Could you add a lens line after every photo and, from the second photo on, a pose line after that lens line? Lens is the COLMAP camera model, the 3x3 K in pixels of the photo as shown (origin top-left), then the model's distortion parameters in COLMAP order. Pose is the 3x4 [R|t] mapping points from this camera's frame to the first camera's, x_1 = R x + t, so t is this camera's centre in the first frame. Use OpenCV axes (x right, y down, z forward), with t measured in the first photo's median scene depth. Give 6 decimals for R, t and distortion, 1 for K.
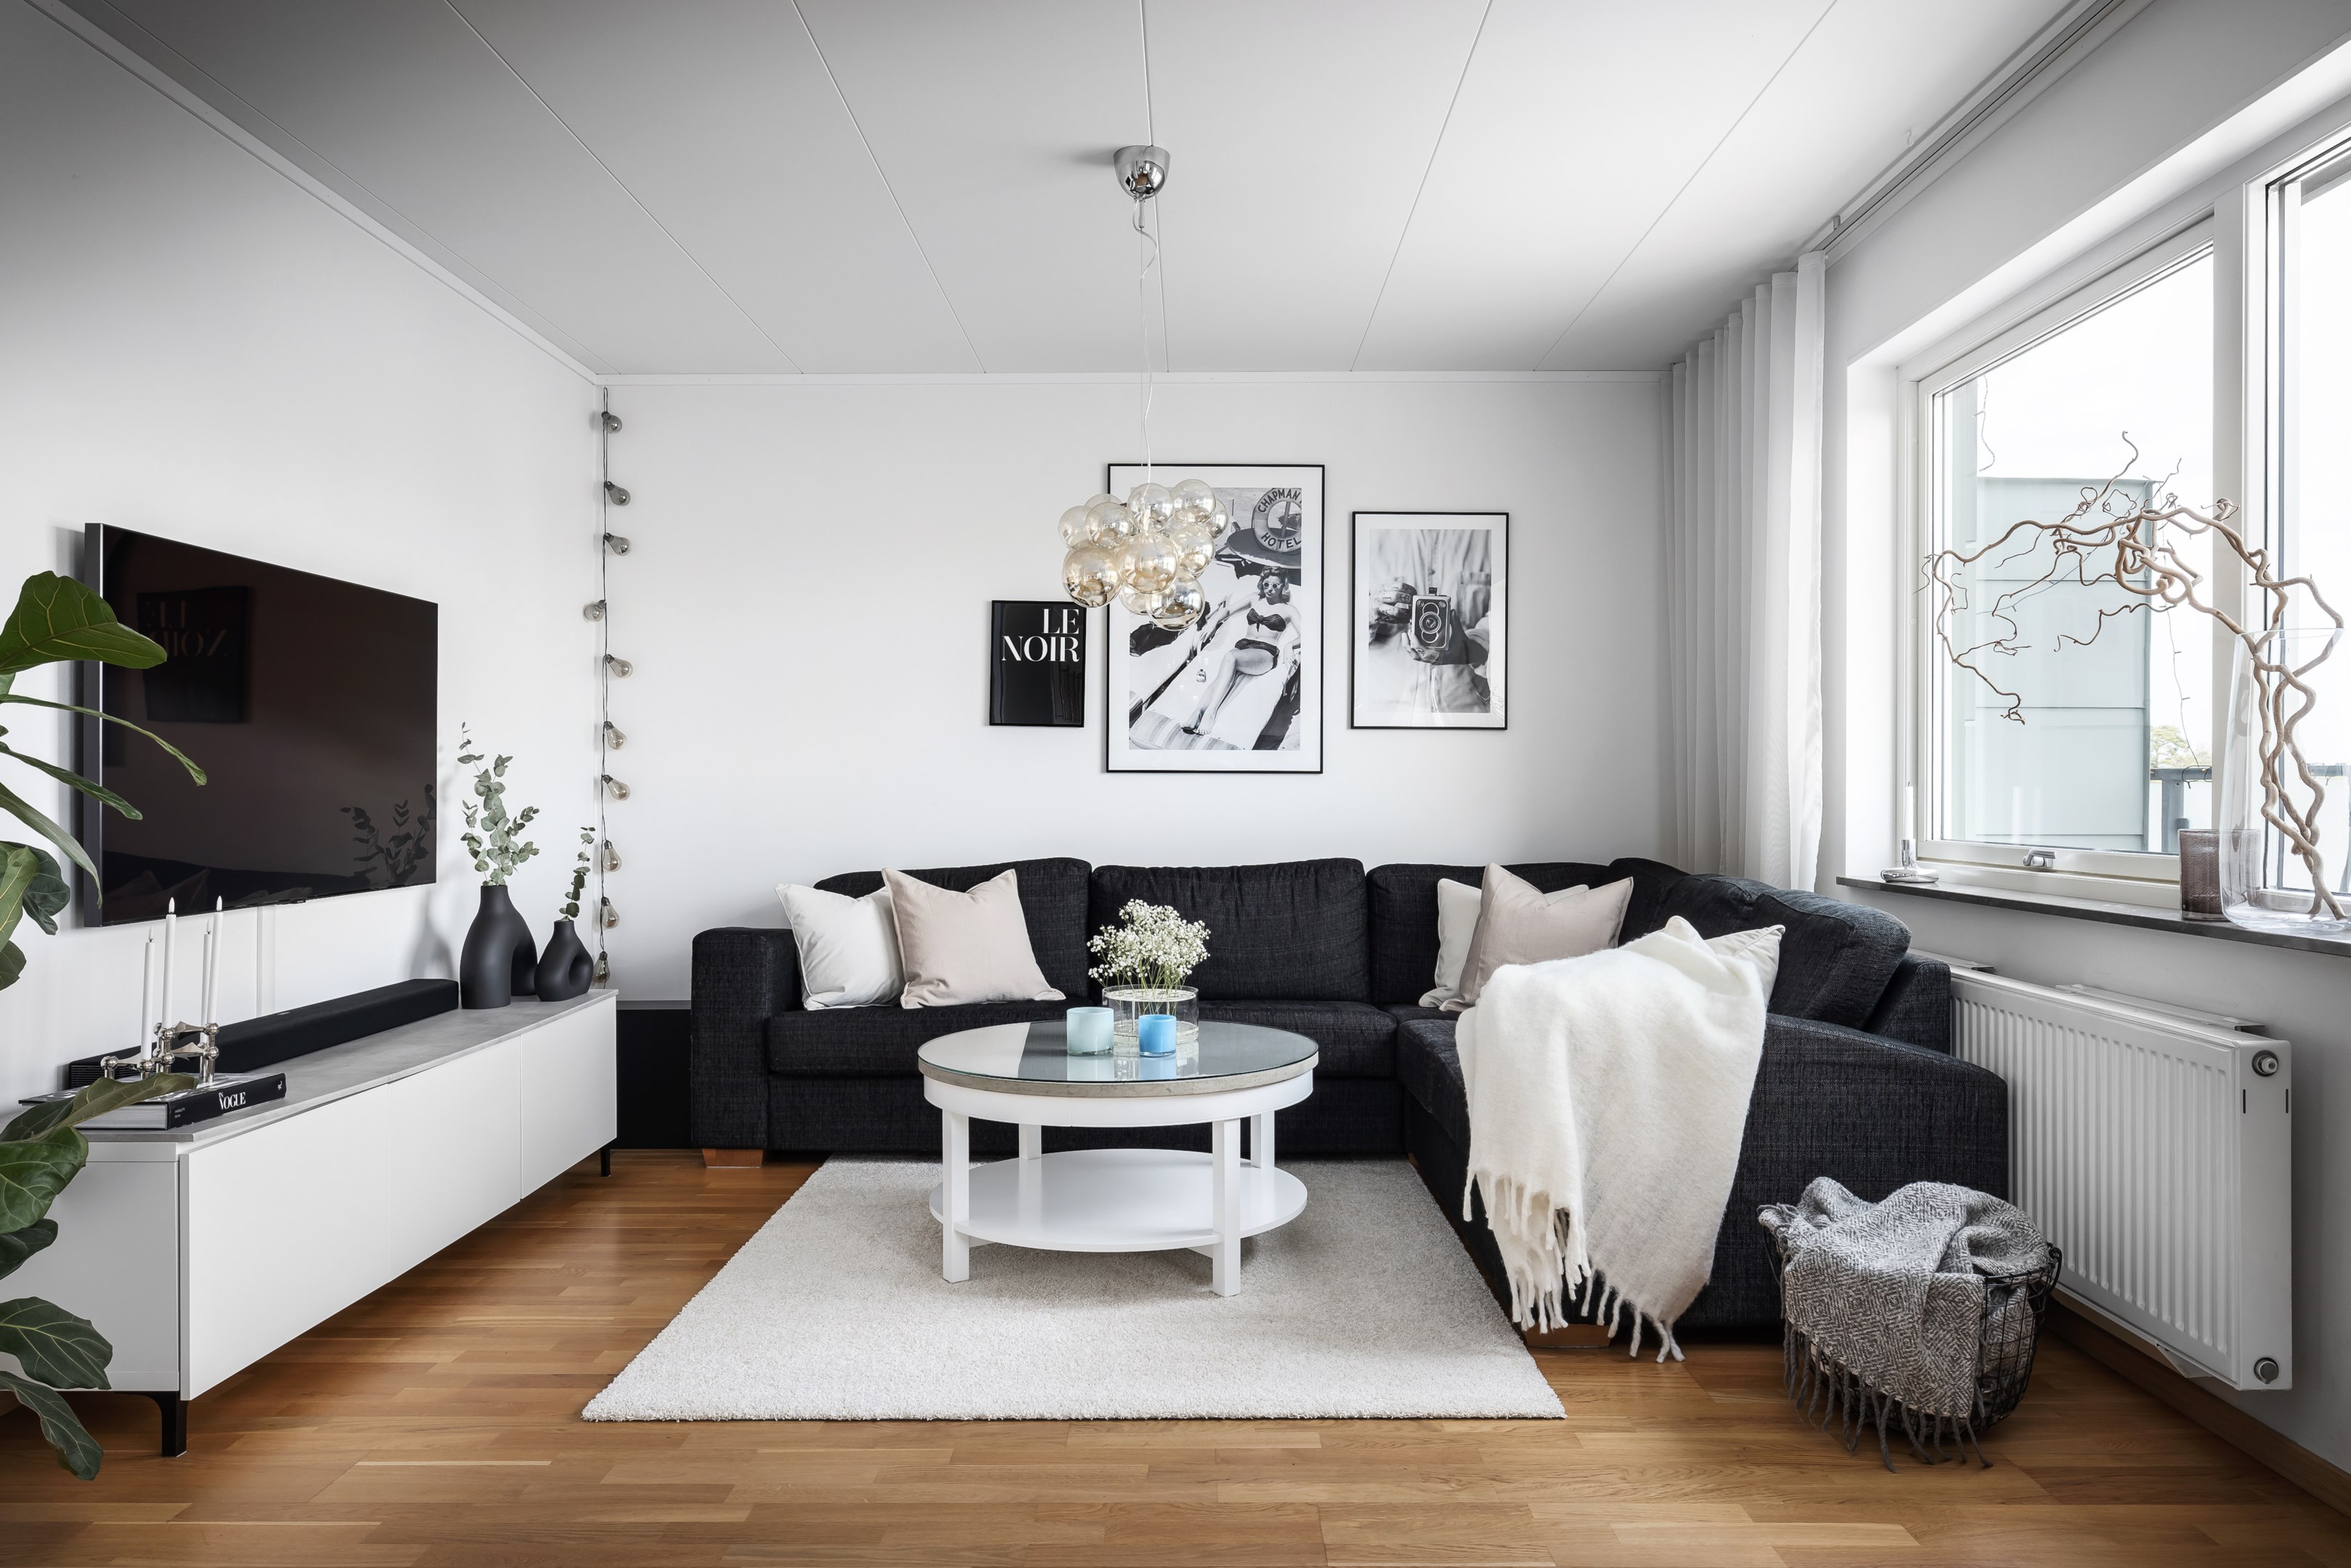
lens RADIAL K [[1595.9, 0, 1218.1], [0, 1595.9, 799.2], [0, 0, 1]] dist [0.000849, 0.000592]
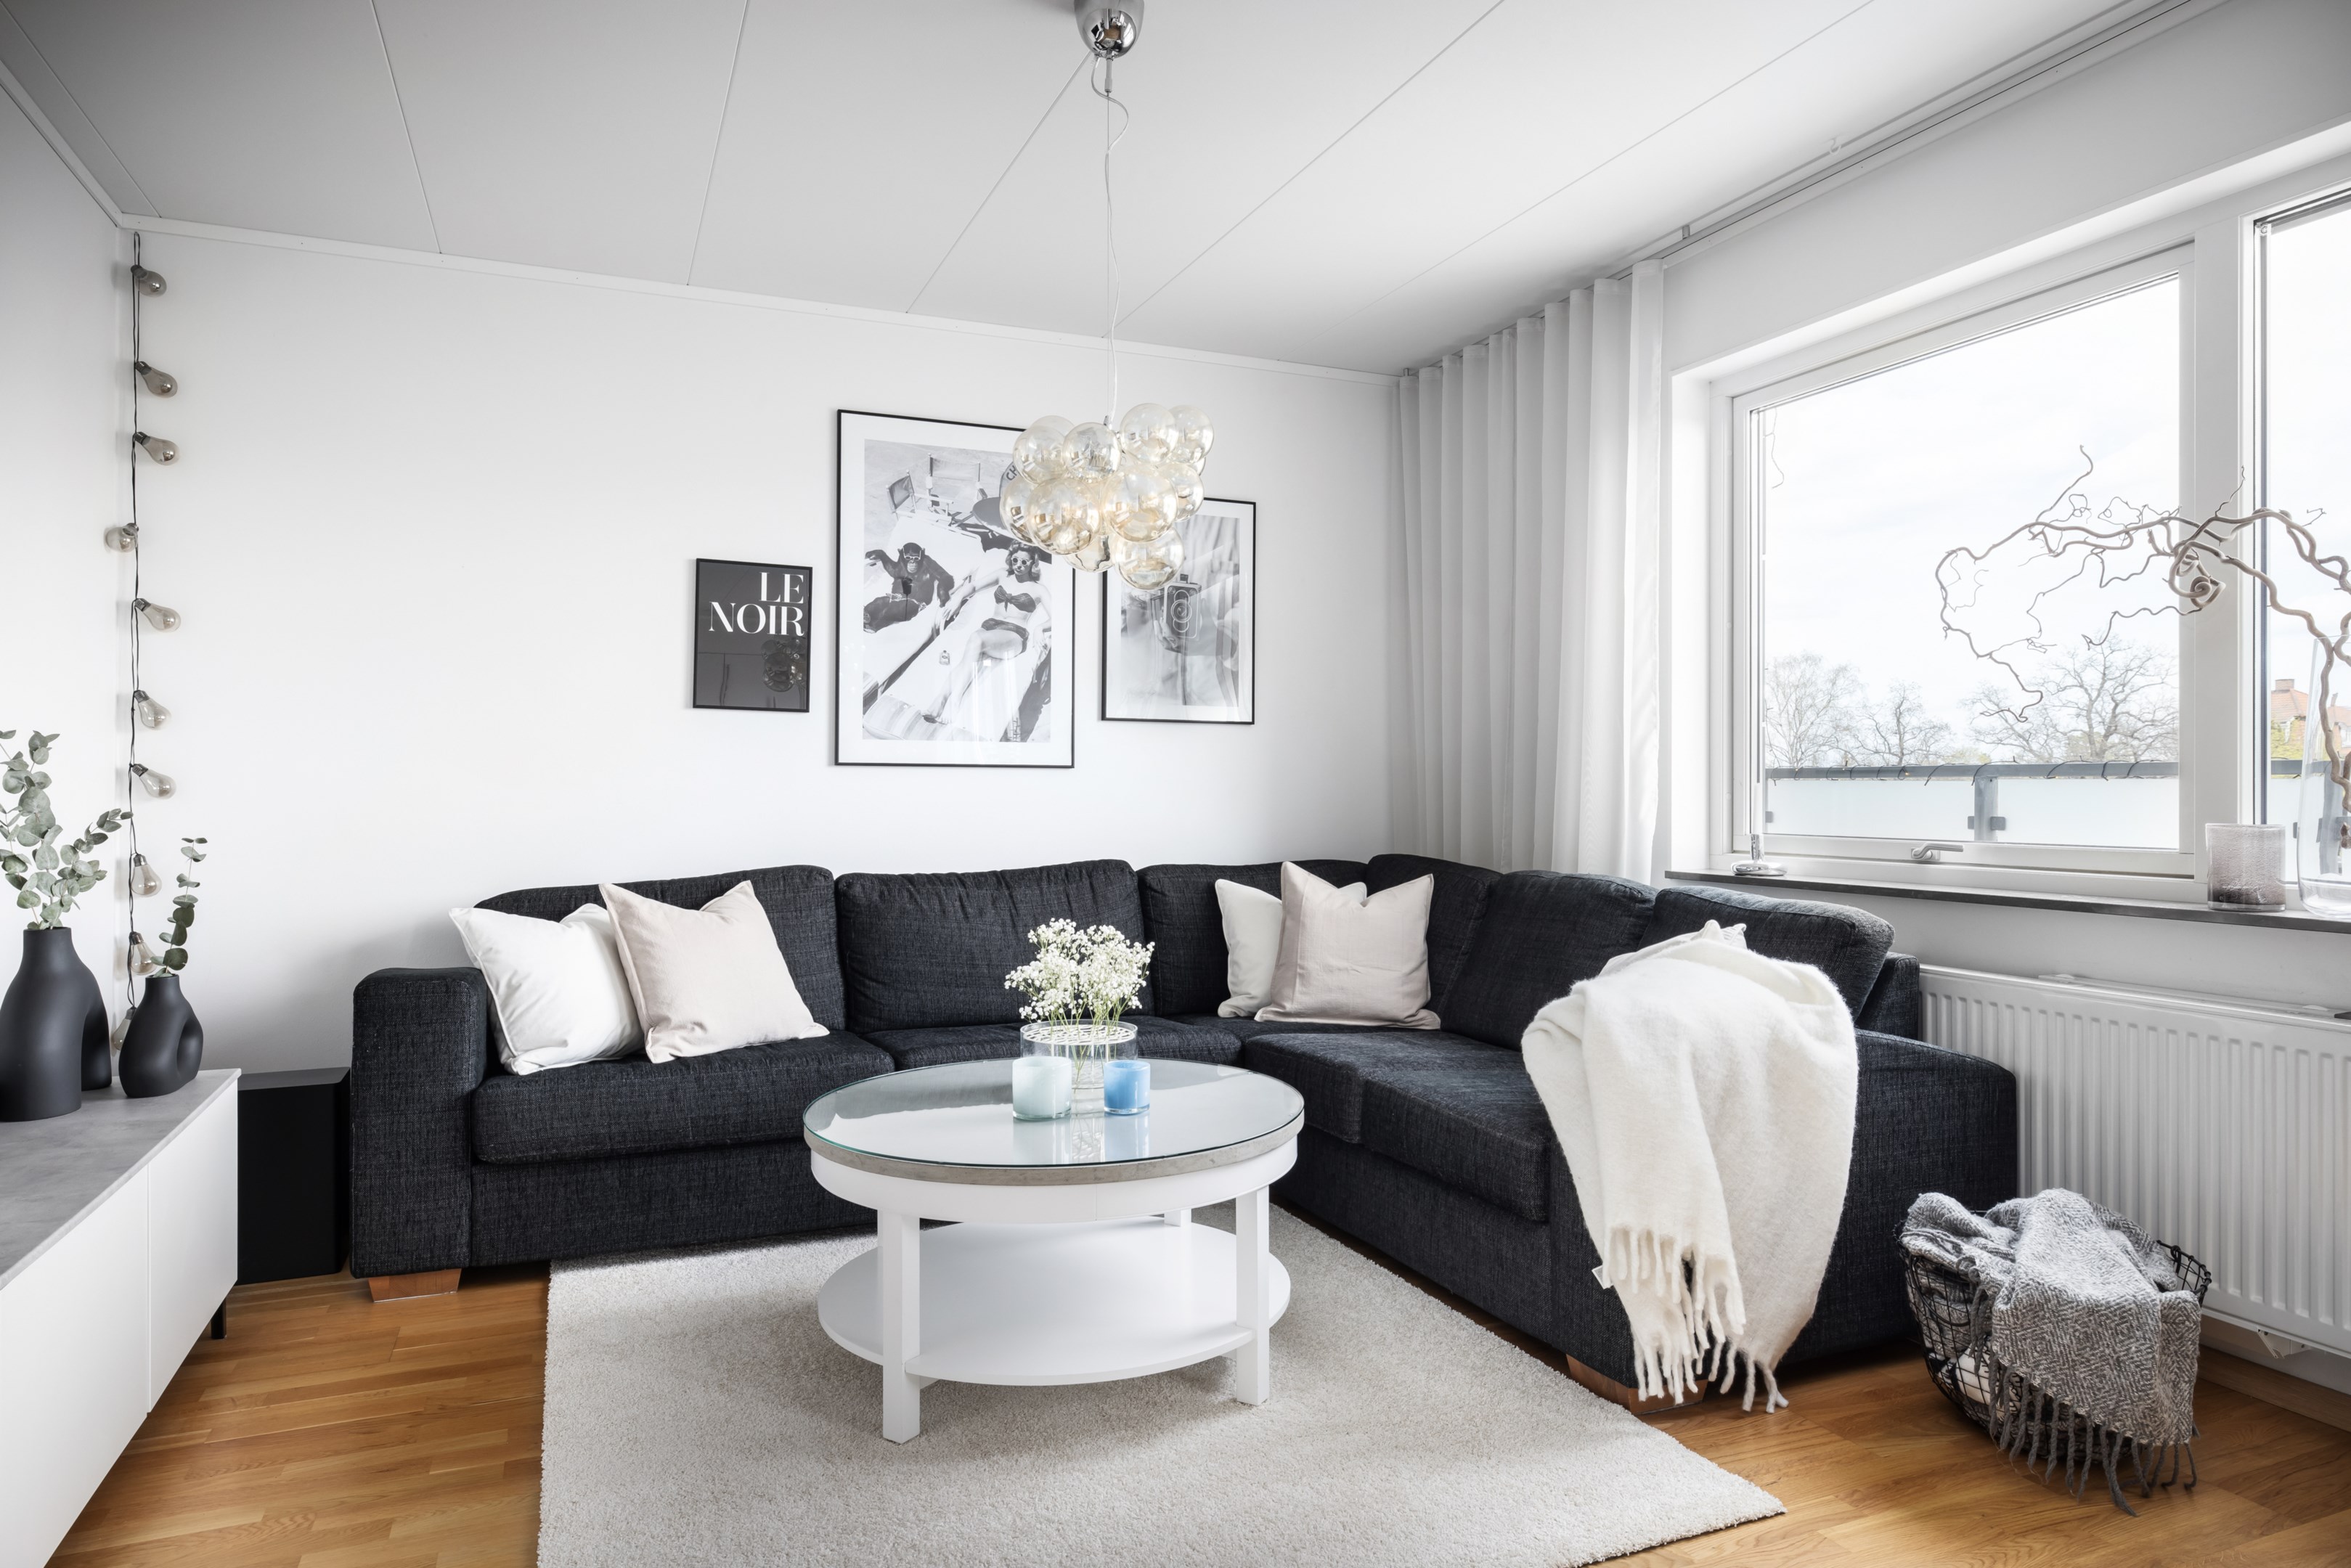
lens RADIAL K [[1435.5, 0, 1216.1], [0, 1435.5, 787.0], [0, 0, 1]] dist [0.000093, -0.000581]
pose [[0.919095, 0.001120, 0.394035, -0.226498], [0.001131, 0.999984, -0.005481, -0.000583], [-0.394035, 0.005483, 0.919079, 0.246093]]
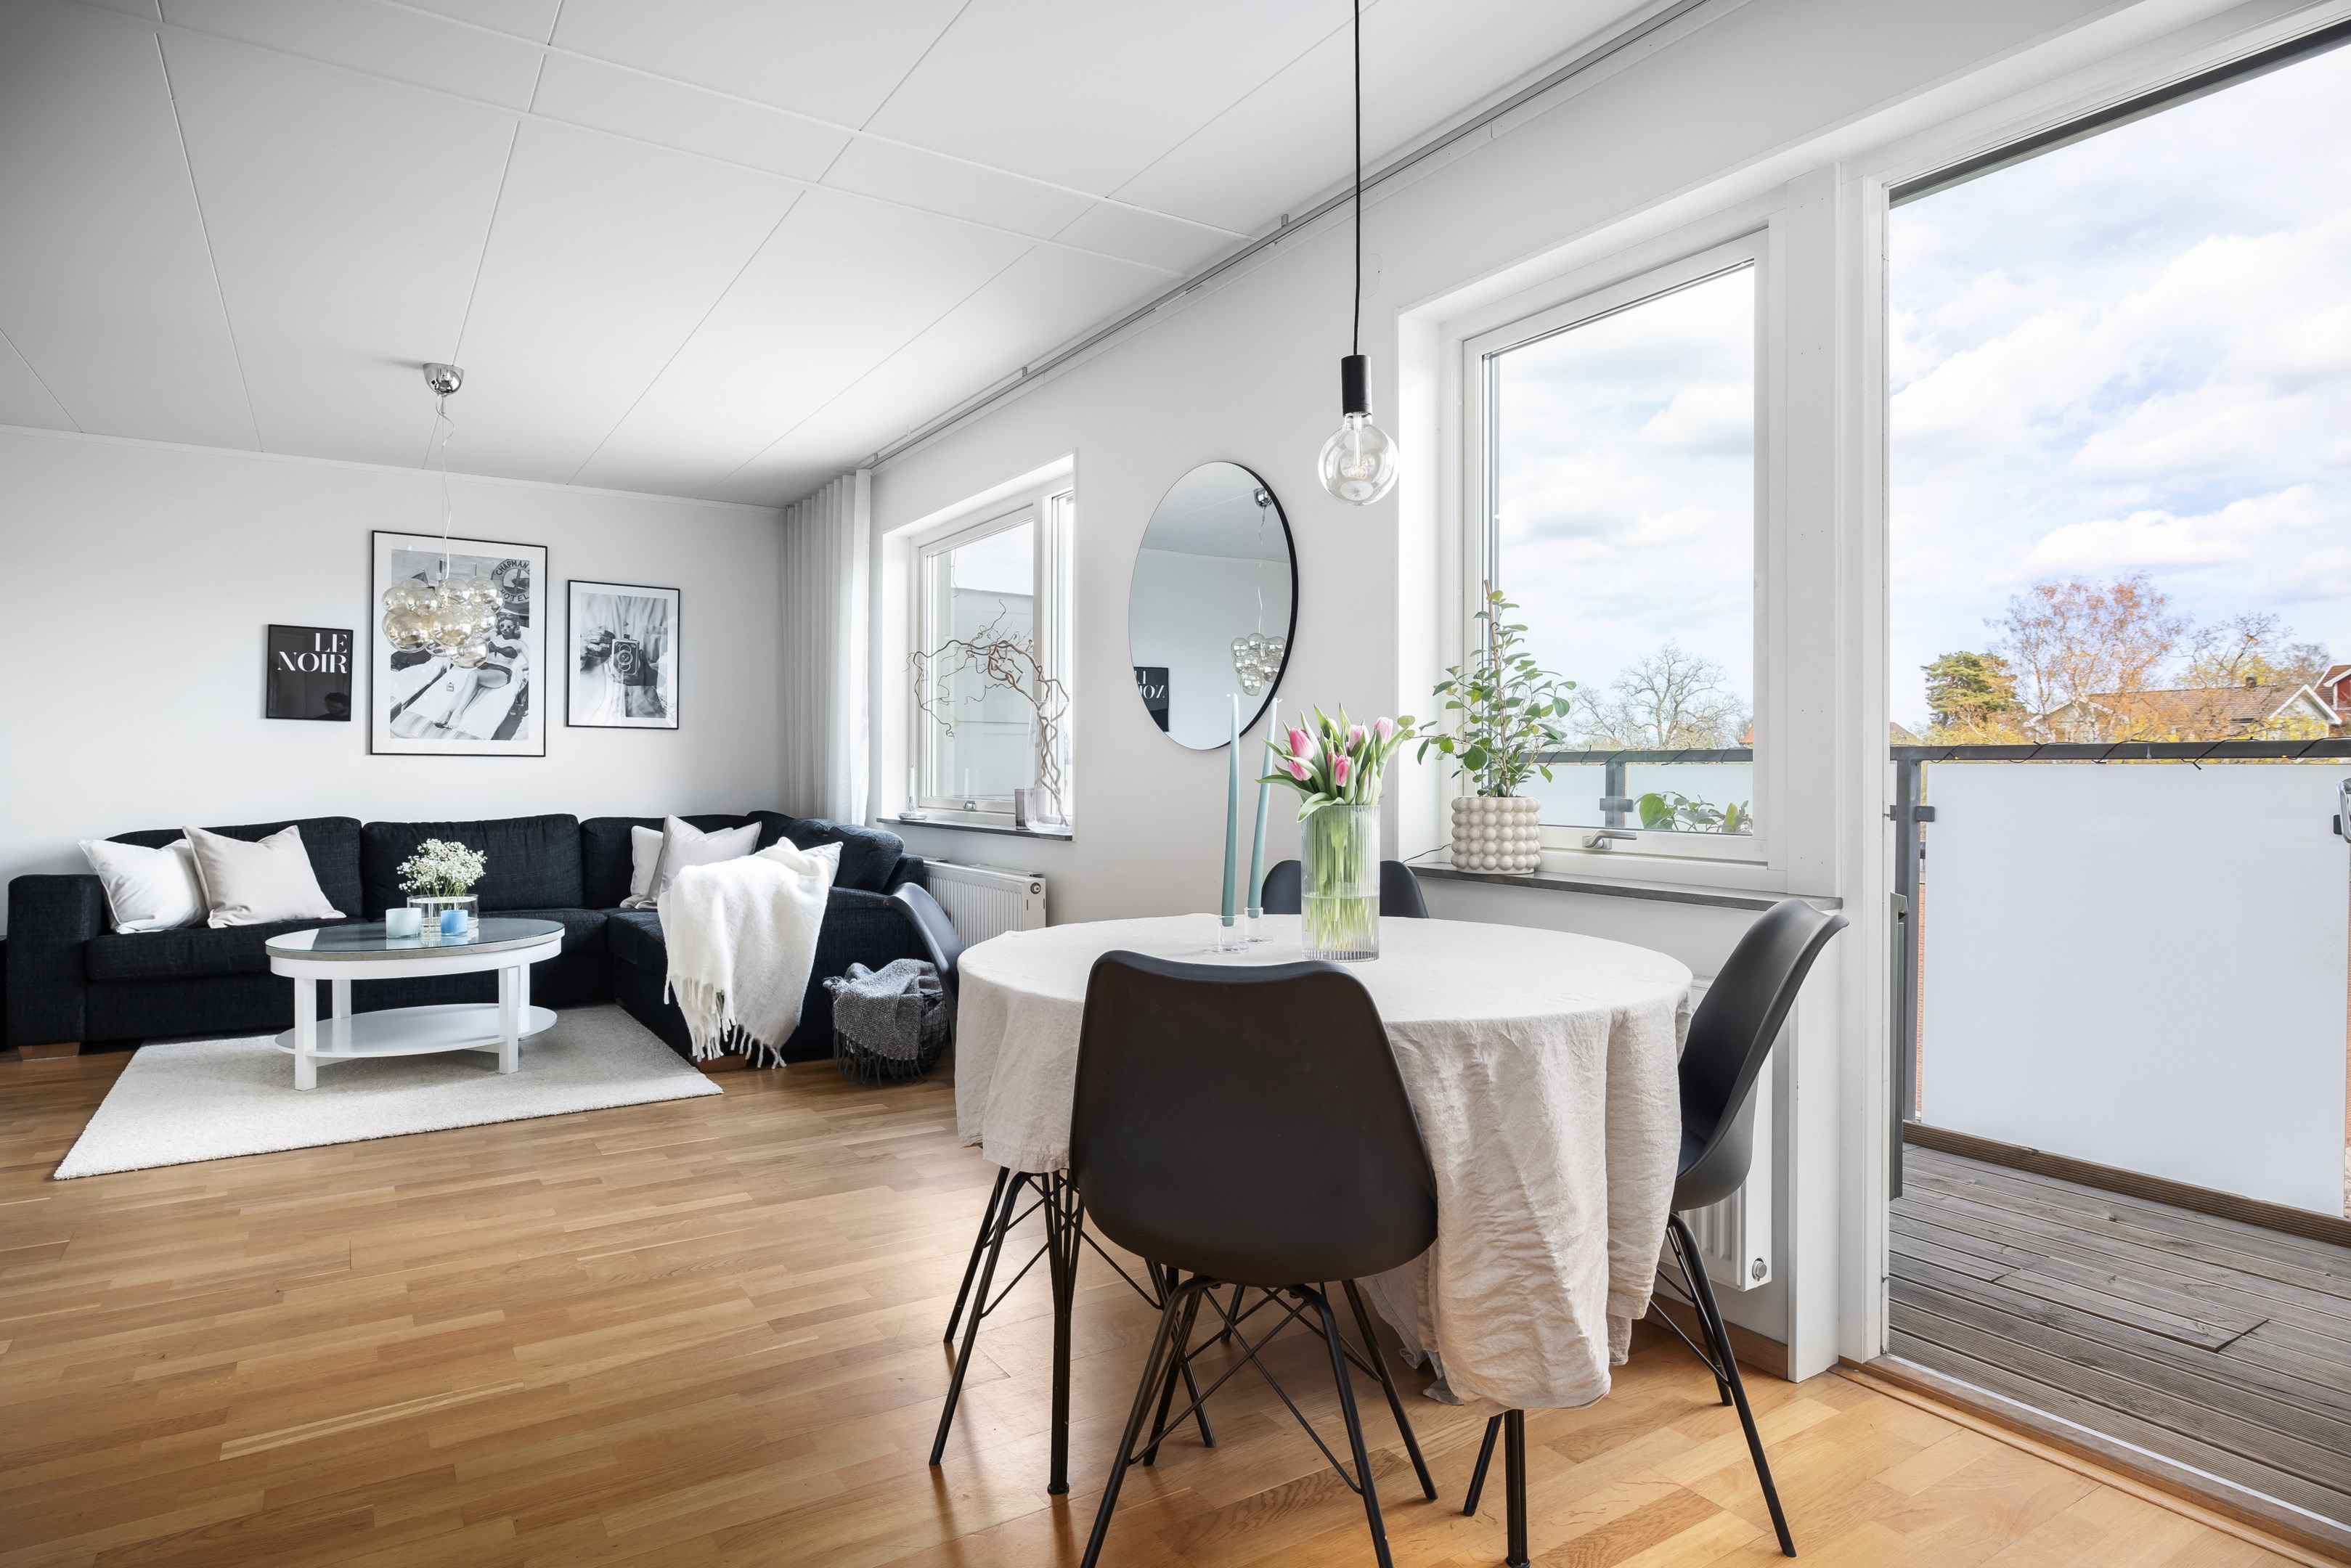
lens RADIAL K [[1282.5, 0, 1188.7], [0, 1282.5, 775.8], [0, 0, 1]] dist [0.001253, -0.000203]
pose [[0.840824, 0.000616, 0.541308, -0.091593], [-0.000899, 1.000000, 0.000259, 0.000558], [-0.541308, -0.000704, 0.840824, -0.375522]]
